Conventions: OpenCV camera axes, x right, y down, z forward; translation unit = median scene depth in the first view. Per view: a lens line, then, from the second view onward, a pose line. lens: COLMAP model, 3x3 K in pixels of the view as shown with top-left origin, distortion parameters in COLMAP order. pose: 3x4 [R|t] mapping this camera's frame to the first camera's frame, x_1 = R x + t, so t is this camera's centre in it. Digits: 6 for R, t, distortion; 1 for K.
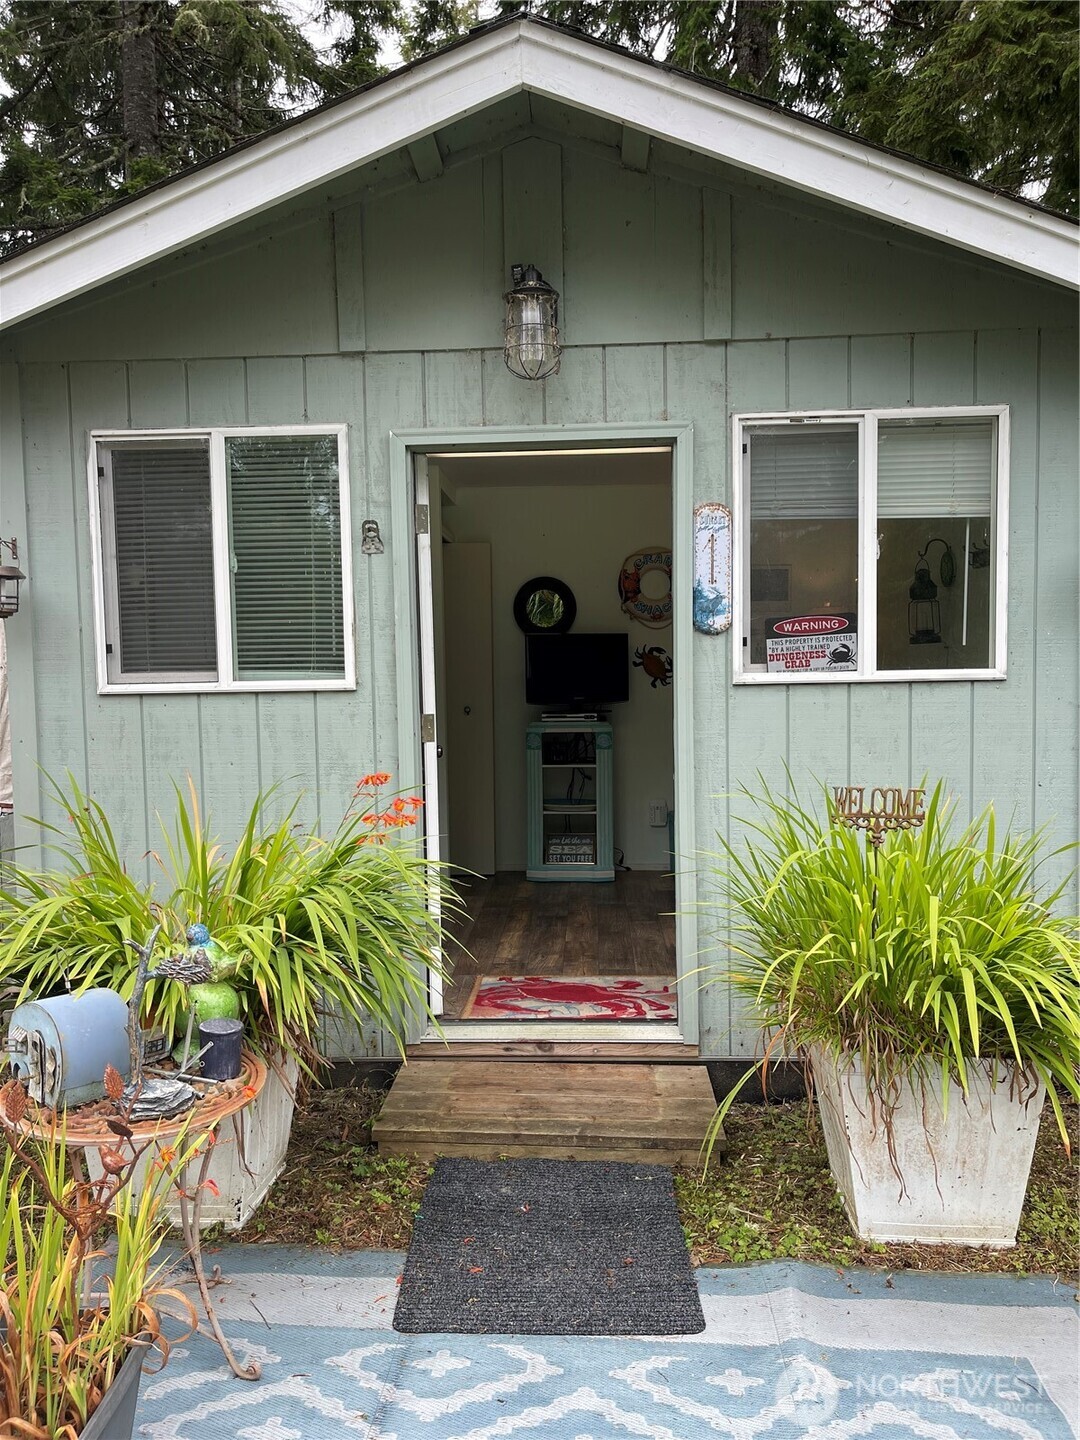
lens RADIAL K [[1095.1, 0, 539.5], [0, 1095.1, 728.5], [0, 0, 1]] dist [0.069047, -0.092248]
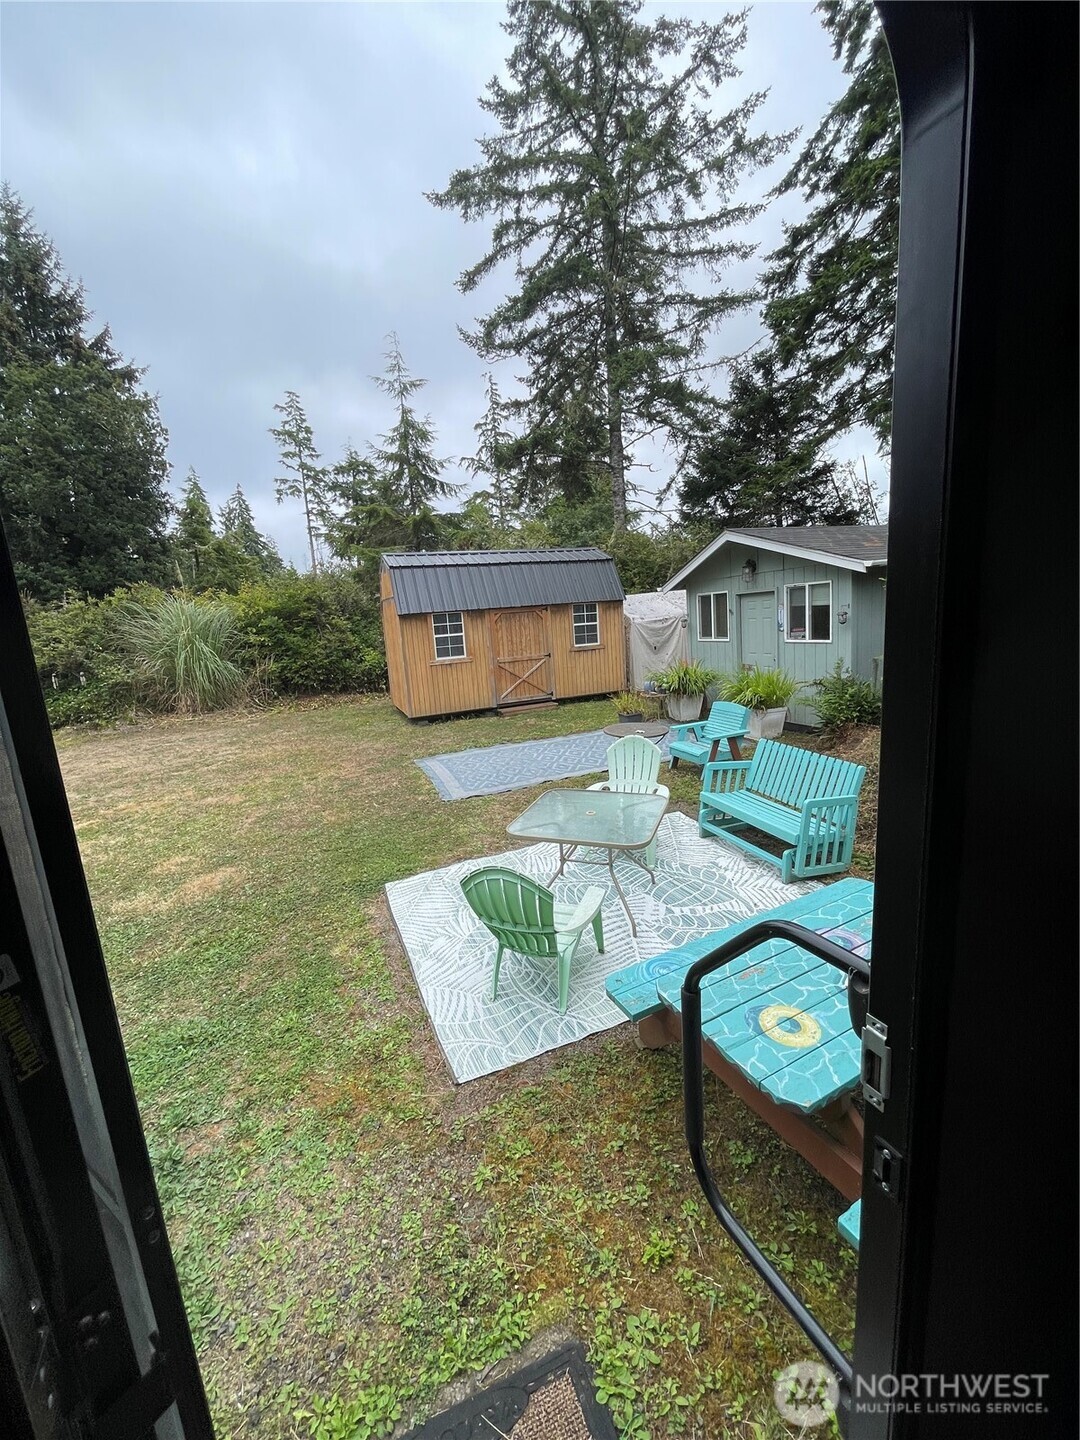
lens RADIAL K [[590.7, 0, 535.7], [0, 590.7, 700.0], [0, 0, 1]] dist [0.000014, -0.000064]
pose [[0.423079, 0.111619, -0.899192, 2.045228], [0.016973, 0.991233, 0.131030, -0.145181], [0.905934, -0.070698, 0.417475, -1.052980]]
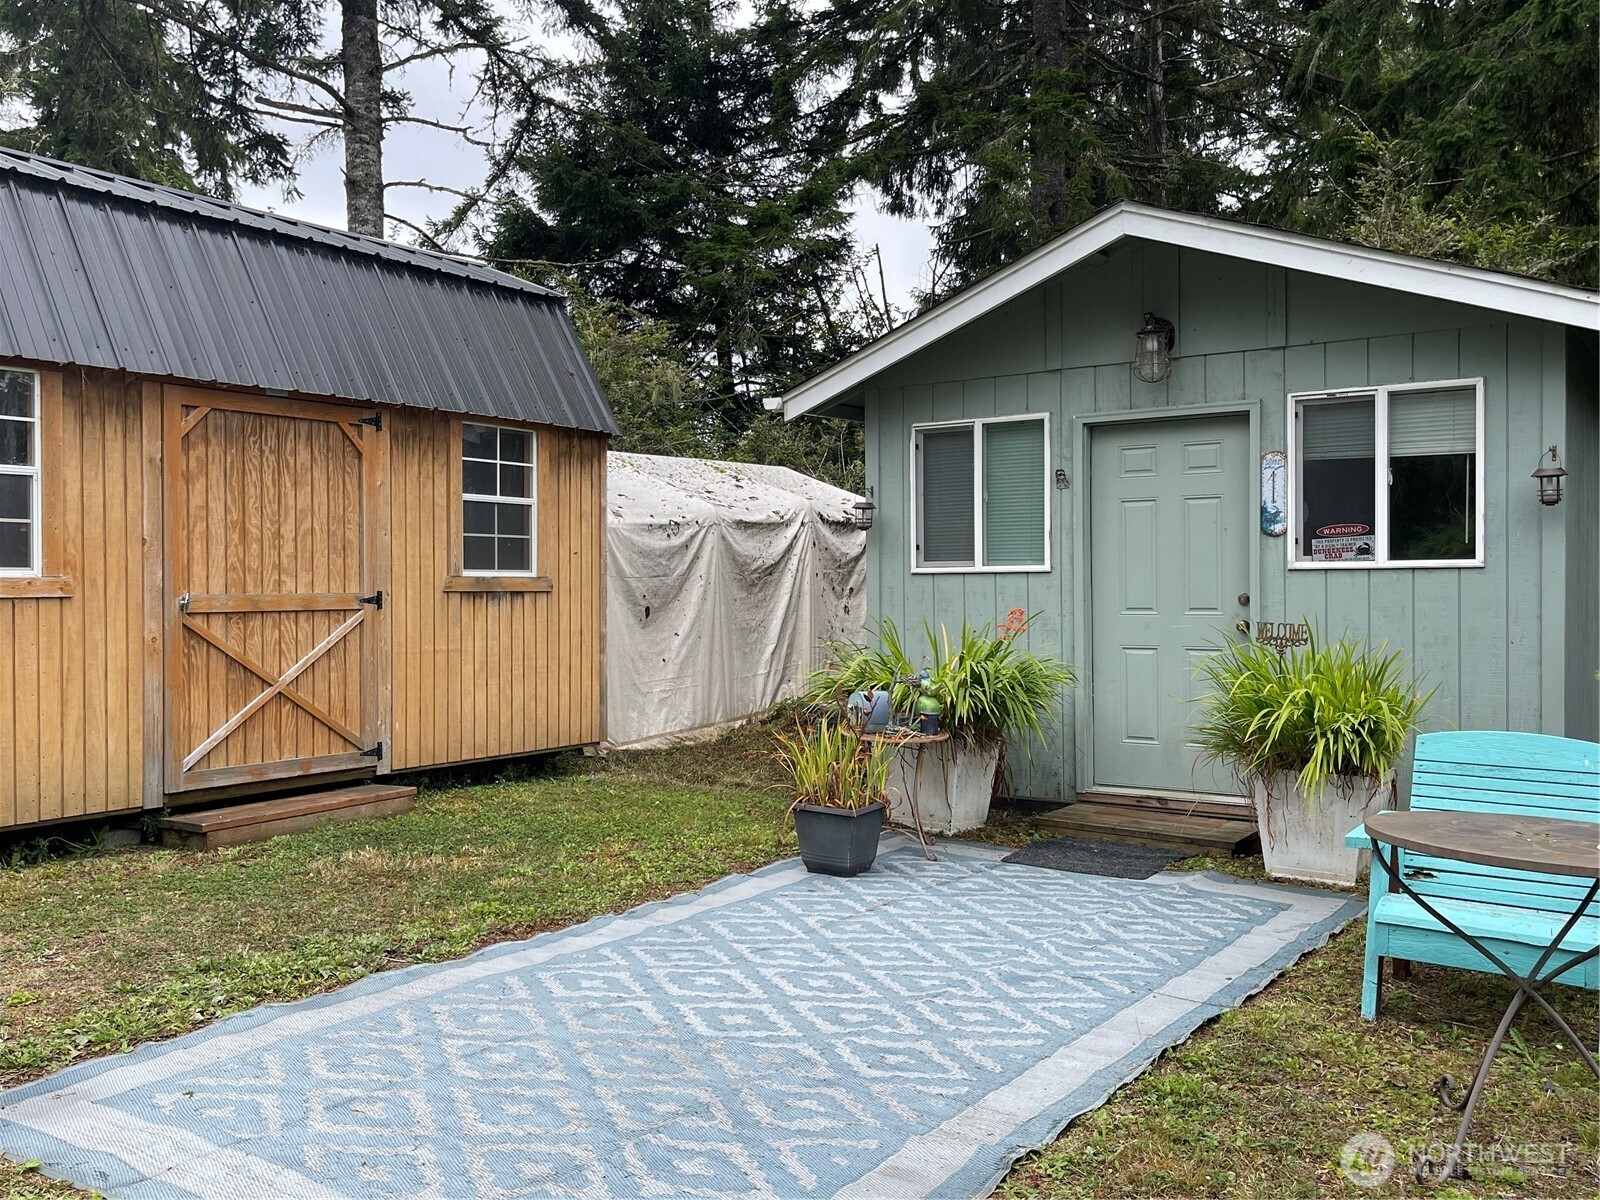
lens RADIAL K [[1407.2, 0, 791.6], [0, 1407.2, 594.5], [0, 0, 1]] dist [0.108634, -0.225404]
pose [[0.855818, 0.015255, -0.517053, 0.607166], [-0.036744, 0.998833, -0.031348, 0.081293], [0.515971, 0.045827, 0.855379, -1.028460]]
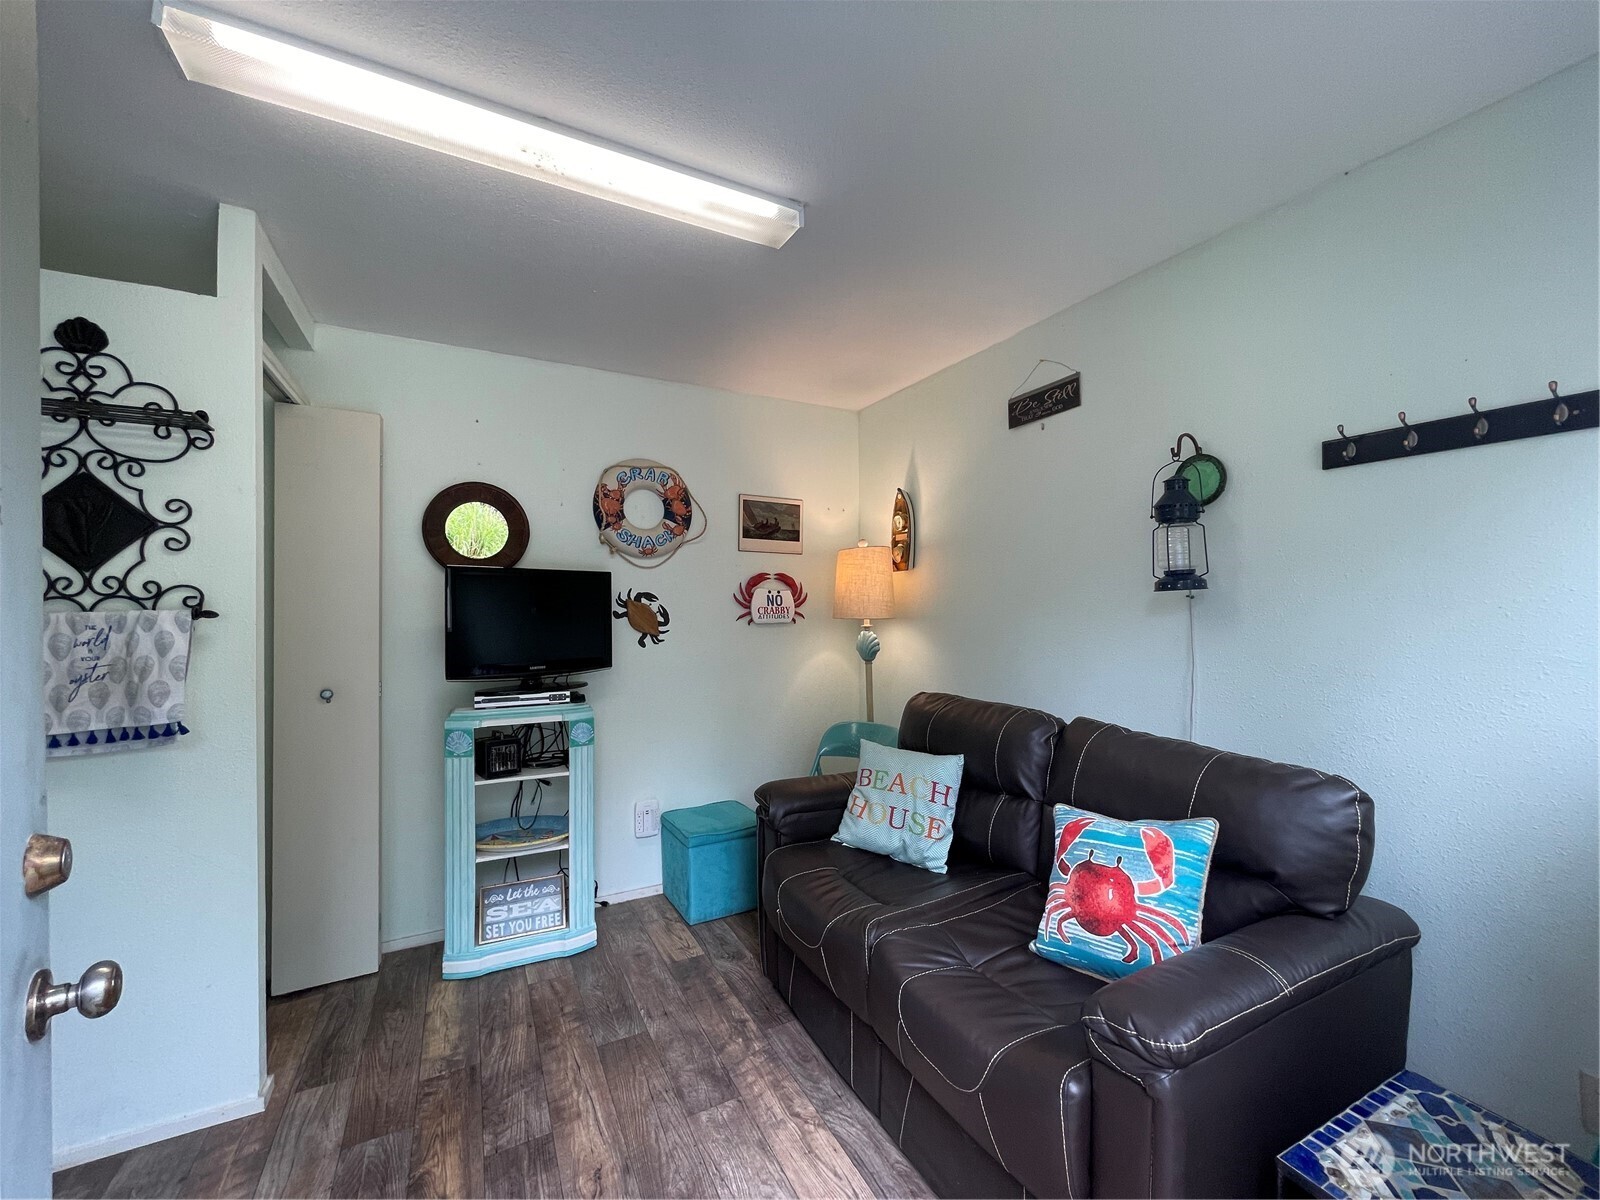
lens RADIAL K [[642.9, 0, 800.0], [0, 642.9, 600.0], [0, 0, 1]] dist [-0.002294, -0.000056]
pose [[0.873233, 0.012130, 0.487151, -0.014367], [0.021972, 0.997693, -0.064229, -0.039188], [-0.486807, 0.066791, 0.870952, 0.577093]]
